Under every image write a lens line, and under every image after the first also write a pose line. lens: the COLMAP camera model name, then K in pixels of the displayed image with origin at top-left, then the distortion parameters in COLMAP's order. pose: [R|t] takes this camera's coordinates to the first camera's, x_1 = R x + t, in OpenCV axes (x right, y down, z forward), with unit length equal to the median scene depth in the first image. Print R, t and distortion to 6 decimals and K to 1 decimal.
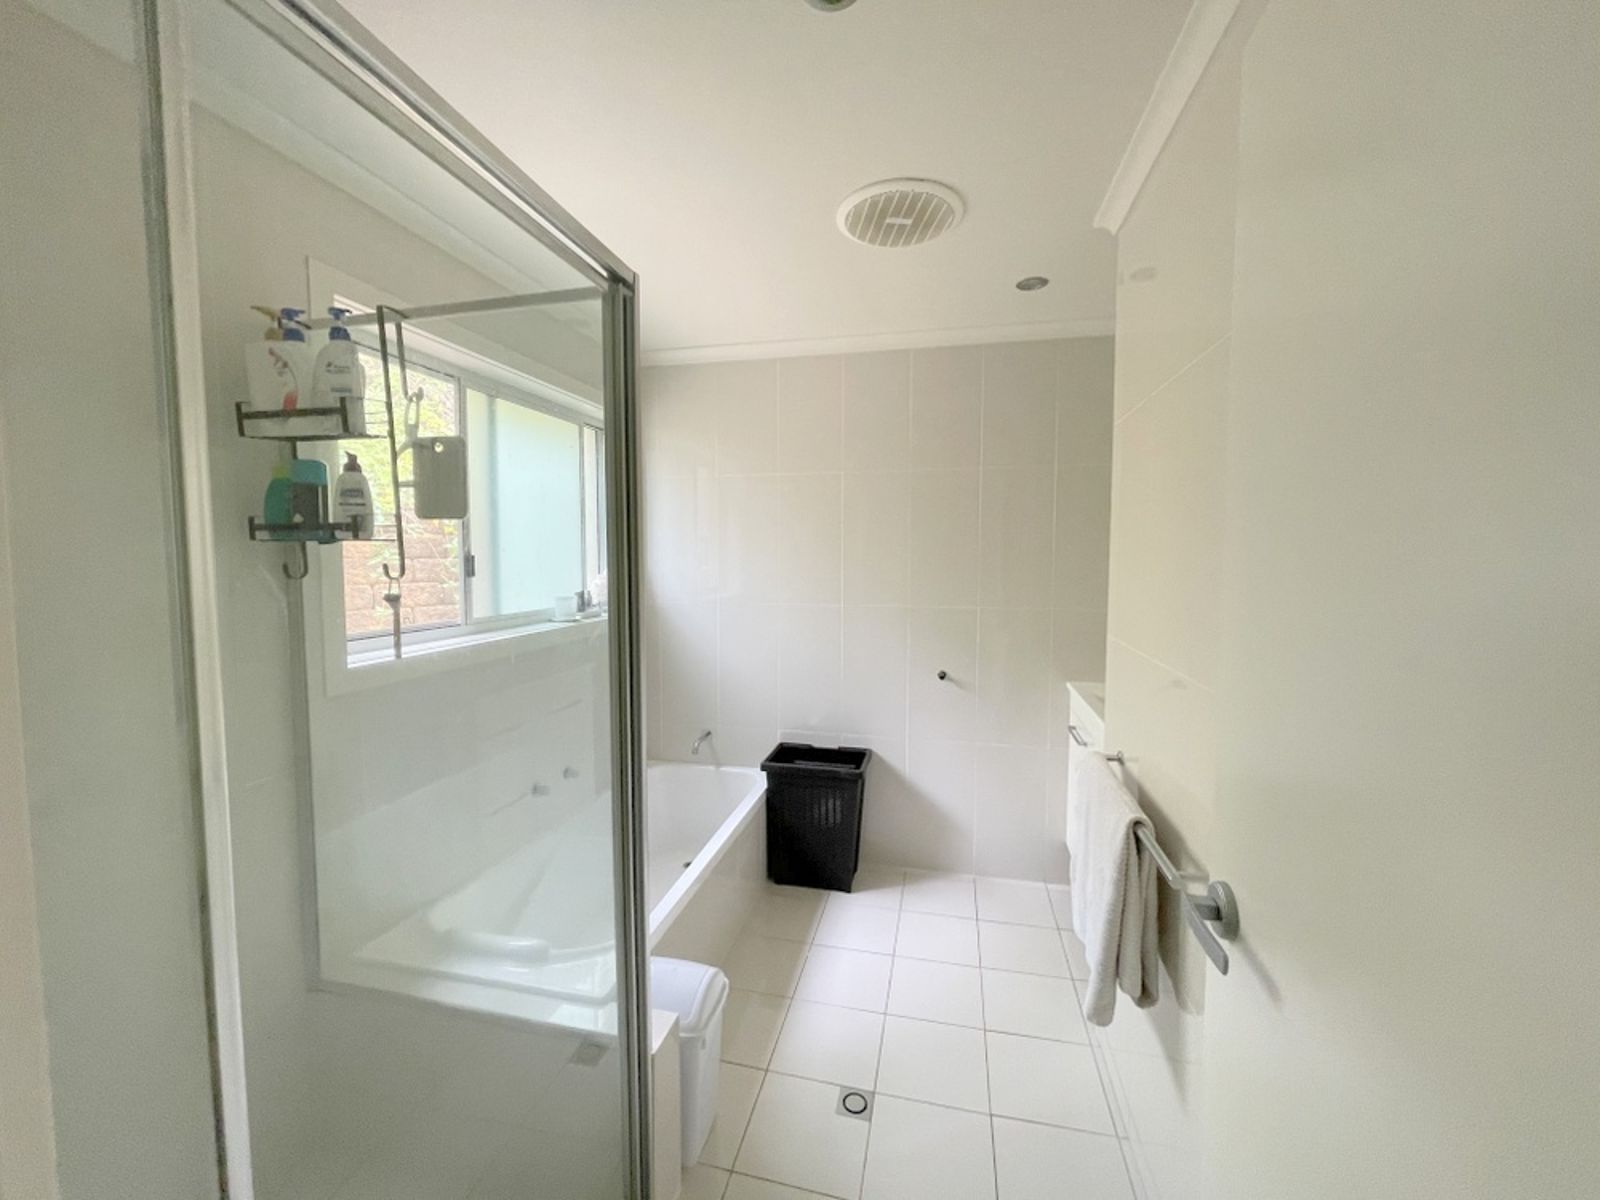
lens RADIAL K [[642.1, 0, 799.2], [0, 642.1, 592.2], [0, 0, 1]] dist [0.000256, -0.000116]
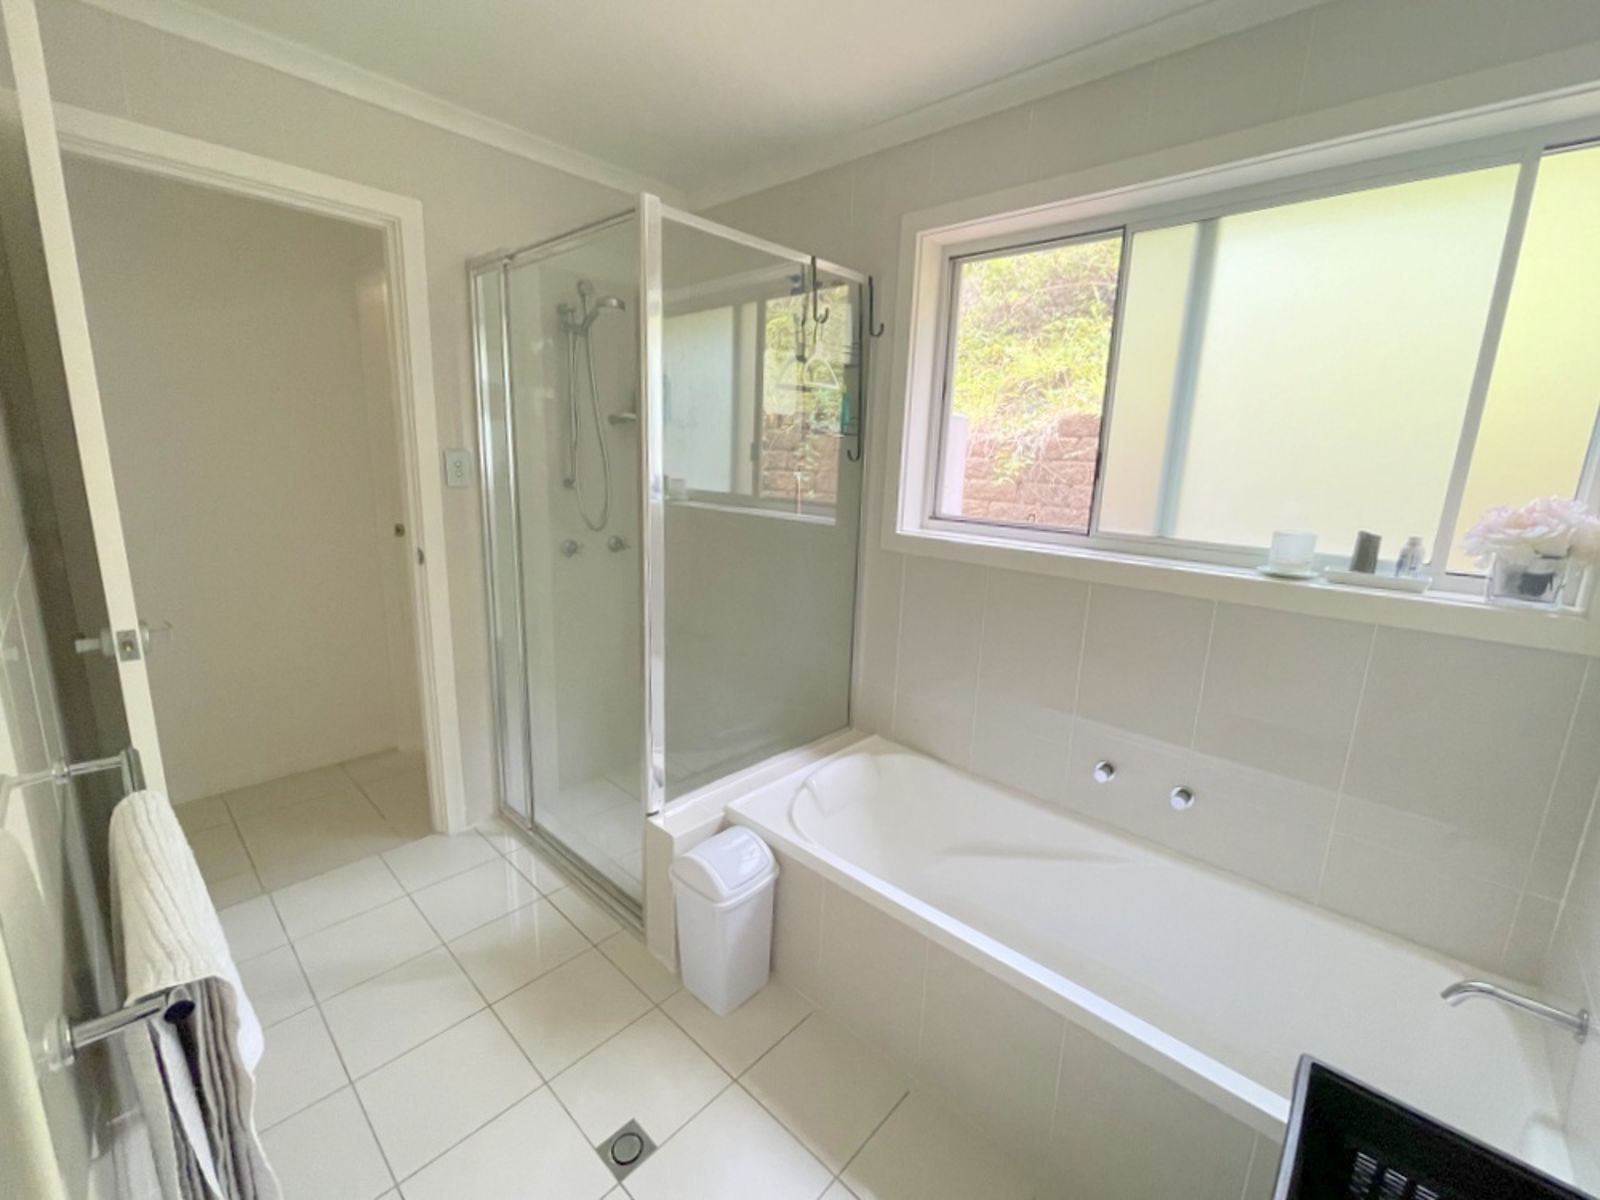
lens RADIAL K [[642.1, 0, 799.2], [0, 642.1, 592.2], [0, 0, 1]] dist [0.000256, -0.000116]
pose [[-0.505378, 0.151653, -0.849467, 0.422129], [-0.091859, 0.969386, 0.227712, -0.036394], [0.857995, 0.193111, -0.475975, 1.112963]]
